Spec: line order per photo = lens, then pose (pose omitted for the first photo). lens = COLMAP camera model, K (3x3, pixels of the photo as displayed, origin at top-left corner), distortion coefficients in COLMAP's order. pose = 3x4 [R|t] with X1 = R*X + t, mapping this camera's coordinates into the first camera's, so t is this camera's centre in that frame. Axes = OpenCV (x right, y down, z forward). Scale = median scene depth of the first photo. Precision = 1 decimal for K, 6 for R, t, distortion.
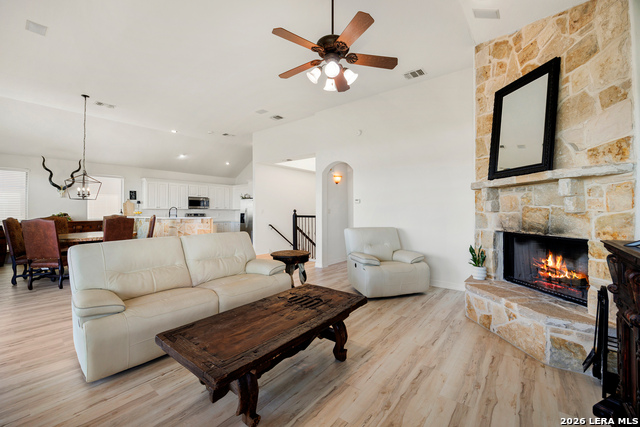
lens RADIAL K [[263.9, 0, 335.4], [0, 263.9, 203.5], [0, 0, 1]] dist [-0.014781, -0.000355]
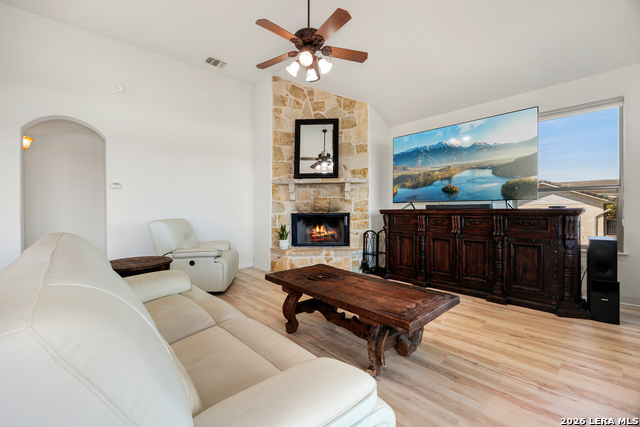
lens RADIAL K [[263.9, 0, 312.0], [0, 263.9, 206.5], [0, 0, 1]] dist [-0.014781, -0.000355]
pose [[0.213279, 0.003344, 0.976986, -0.901546], [-0.018525, 0.999828, 0.000622, 0.069757], [-0.976816, -0.018231, 0.213305, 0.641895]]
